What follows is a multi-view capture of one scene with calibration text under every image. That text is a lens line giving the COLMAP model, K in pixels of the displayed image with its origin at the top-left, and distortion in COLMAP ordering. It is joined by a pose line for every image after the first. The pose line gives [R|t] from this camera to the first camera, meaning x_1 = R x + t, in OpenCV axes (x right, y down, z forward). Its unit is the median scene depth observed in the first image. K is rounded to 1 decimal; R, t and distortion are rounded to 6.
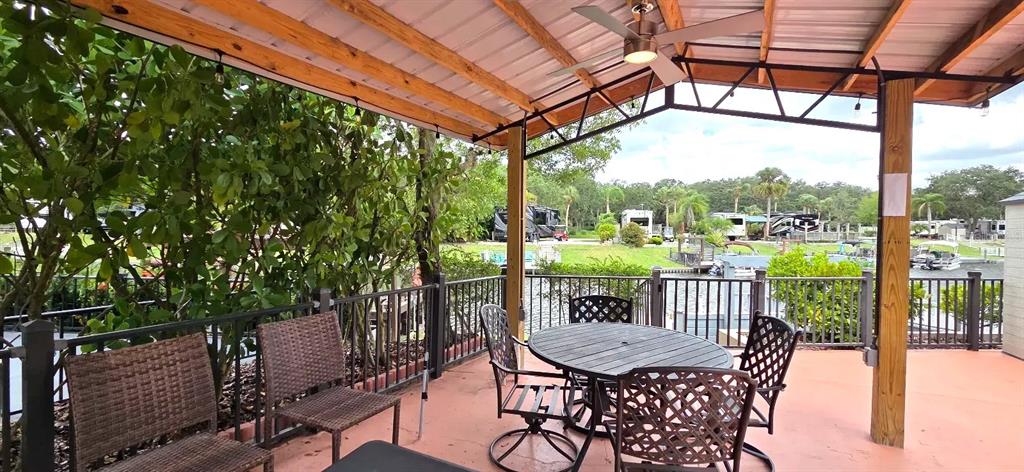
lens RADIAL K [[417.9, 0, 515.5], [0, 417.9, 234.9], [0, 0, 1]] dist [0.001491, 0.000610]
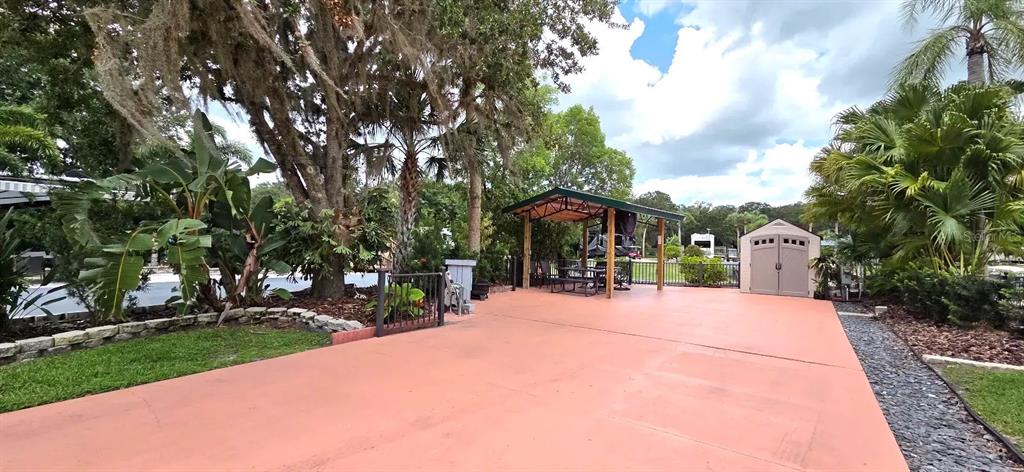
lens RADIAL K [[419.1, 0, 514.9], [0, 419.1, 235.8], [0, 0, 1]] dist [0.001082, 0.000397]
pose [[0.979632, 0.009089, -0.200593, 0.011335], [-0.018273, 0.998865, -0.043980, 0.006125], [0.199966, 0.046750, 0.978687, -0.238824]]
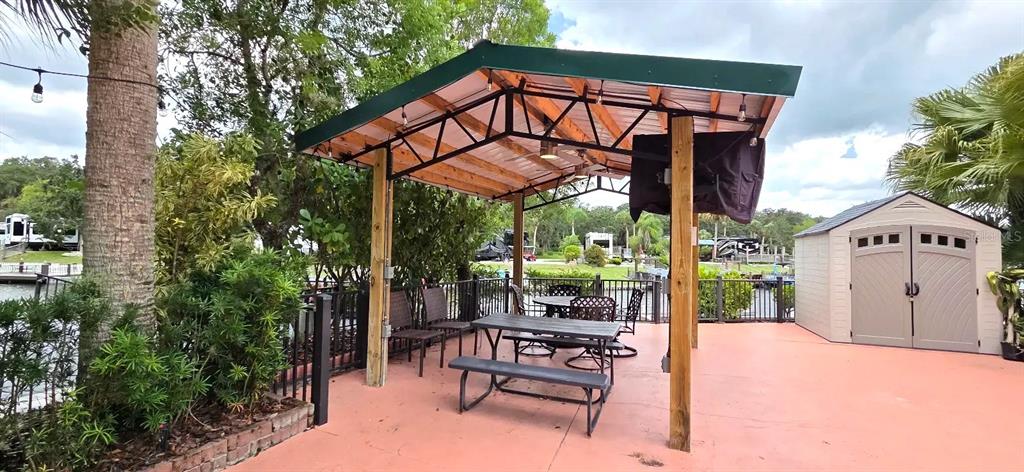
lens RADIAL K [[419.6, 0, 517.6], [0, 419.6, 234.3], [0, 0, 1]] dist [0.000730, 0.000096]
pose [[0.996341, 0.011863, 0.084644, -0.013160], [-0.007591, 0.998689, -0.050616, 0.000967], [-0.085133, 0.049788, 0.995125, -0.067028]]
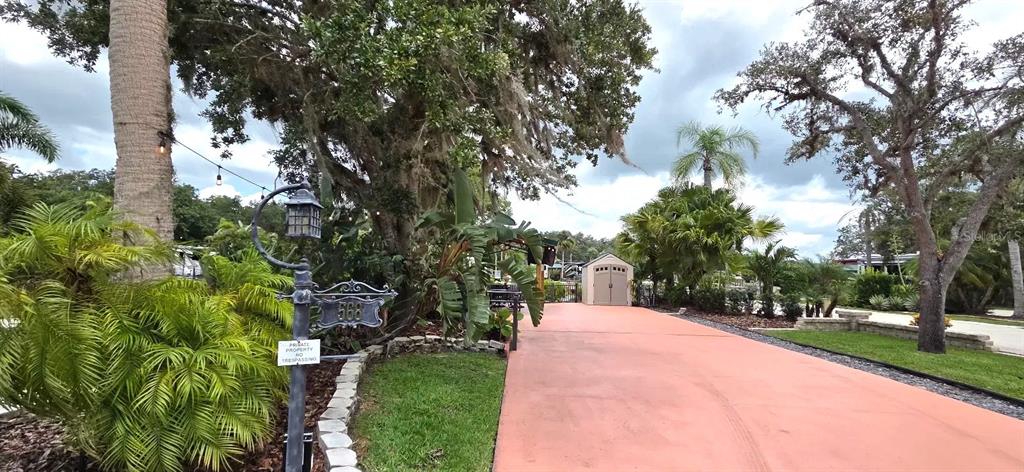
lens RADIAL K [[419.6, 0, 517.6], [0, 419.6, 234.3], [0, 0, 1]] dist [0.000730, 0.000096]
pose [[0.917269, 0.047909, 0.395375, -0.115882], [-0.007315, 0.994598, -0.103548, 0.004016], [-0.398200, 0.092089, 0.912664, -0.273654]]
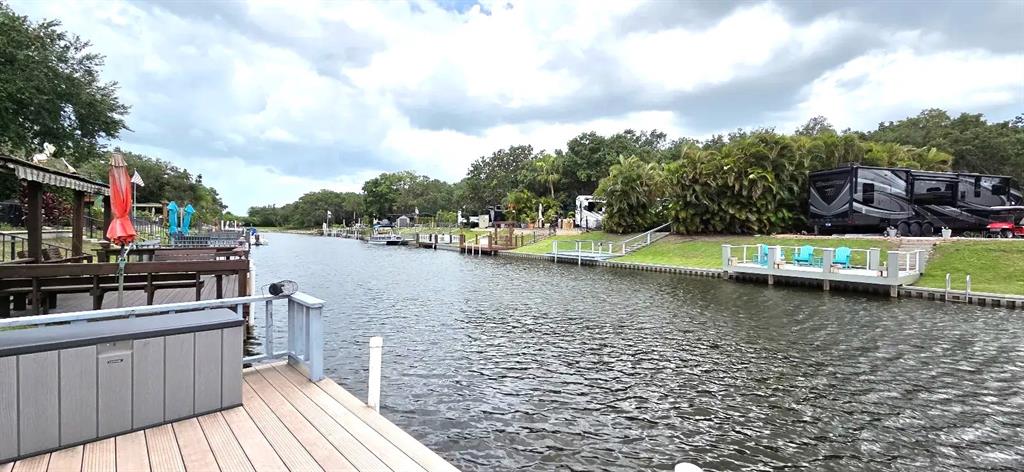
lens RADIAL K [[417.9, 0, 515.5], [0, 417.9, 234.9], [0, 0, 1]] dist [0.001491, 0.000610]
pose [[0.615044, 0.007603, -0.788456, 0.133508], [-0.019909, 0.999784, -0.005890, 0.023438], [0.788242, 0.019320, 0.615063, 0.236207]]
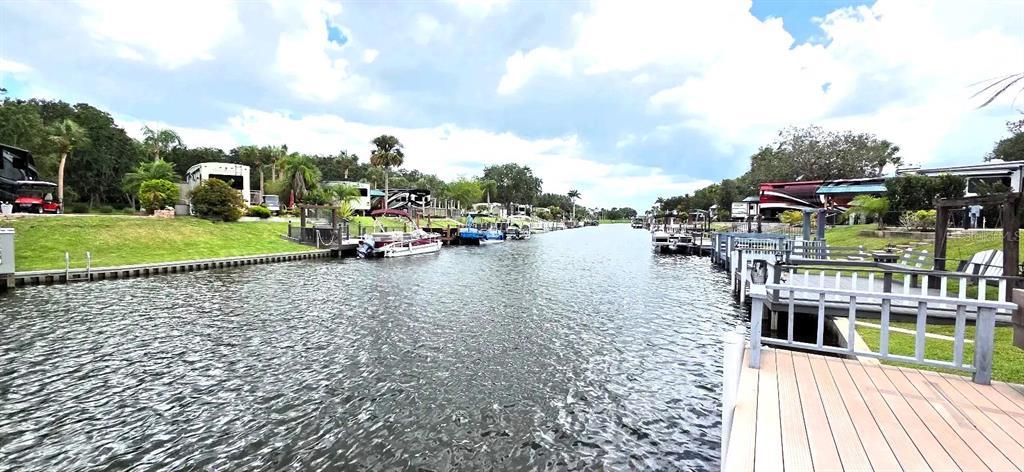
lens RADIAL K [[419.1, 0, 514.9], [0, 419.1, 235.8], [0, 0, 1]] dist [0.001082, 0.000397]
pose [[0.598054, -0.033870, 0.800740, 0.046997], [0.005034, 0.999246, 0.038507, 0.022738], [-0.801440, -0.018999, 0.597773, 0.253340]]
